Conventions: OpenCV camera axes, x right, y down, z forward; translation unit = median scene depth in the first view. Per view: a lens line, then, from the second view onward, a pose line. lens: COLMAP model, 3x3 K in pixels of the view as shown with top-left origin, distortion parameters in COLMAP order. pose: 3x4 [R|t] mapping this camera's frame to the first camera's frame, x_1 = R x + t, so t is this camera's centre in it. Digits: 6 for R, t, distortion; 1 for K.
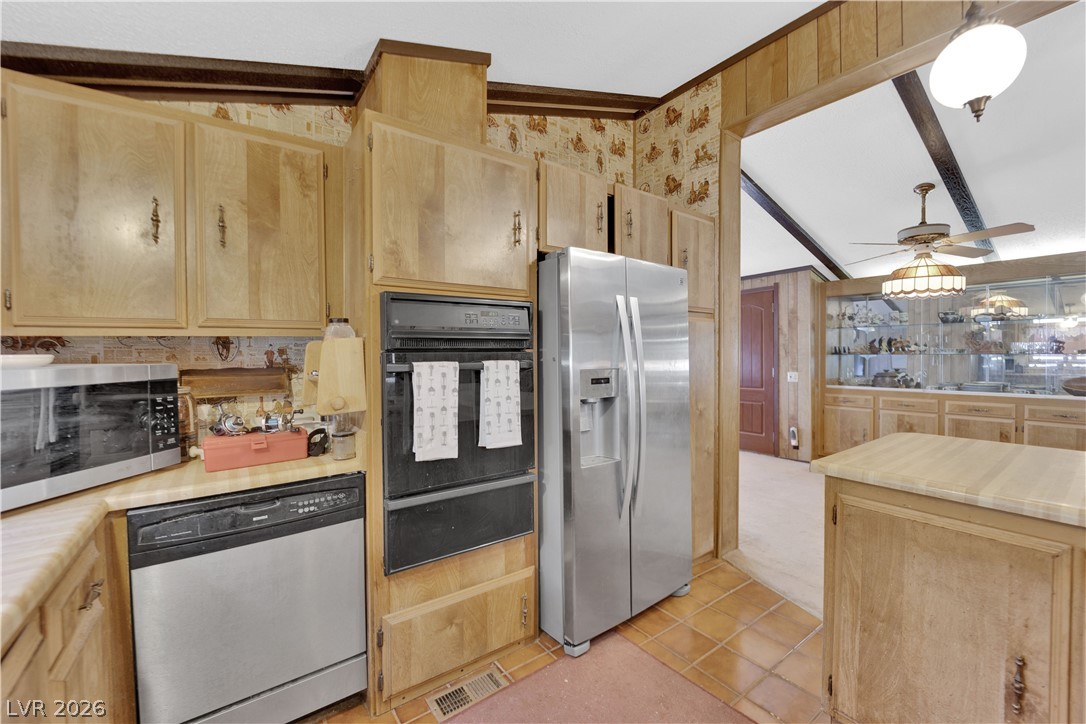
lens RADIAL K [[437.0, 0, 543.0], [0, 437.0, 358.6], [0, 0, 1]] dist [-0.013221, -0.000516]
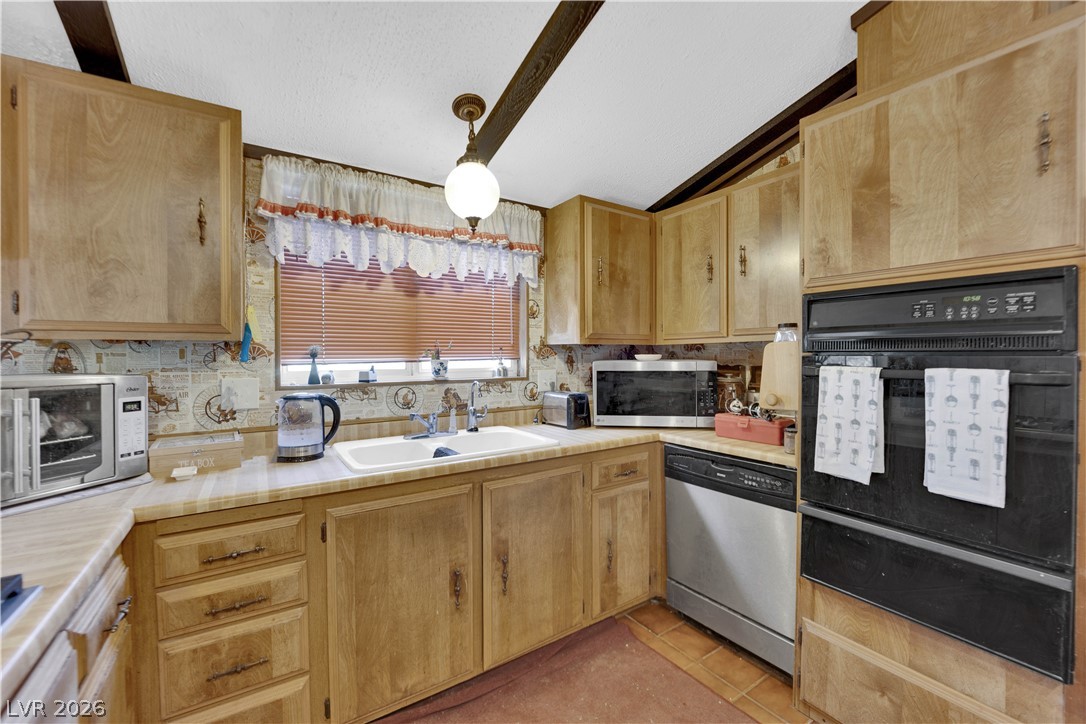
lens RADIAL K [[437.0, 0, 545.2], [0, 437.0, 358.0], [0, 0, 1]] dist [-0.013221, -0.000516]
pose [[-0.037955, 0.018370, -0.999111, 0.636484], [-0.010983, 0.999763, 0.018799, -0.019204], [0.999219, 0.011687, -0.037744, 0.424942]]
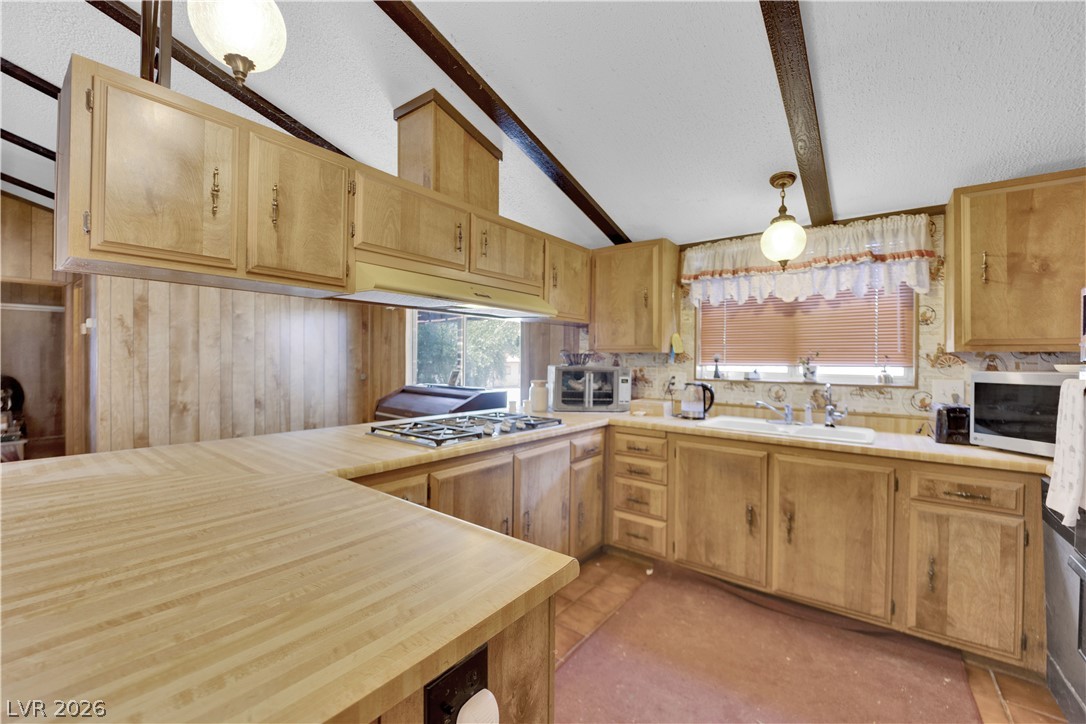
lens RADIAL K [[437.0, 0, 544.5], [0, 437.0, 359.0], [0, 0, 1]] dist [-0.013221, -0.000516]
pose [[-0.958147, -0.000802, -0.286276, 0.740675], [-0.005940, 0.999836, 0.017080, -0.032122], [0.286215, 0.018066, -0.957995, 1.343032]]
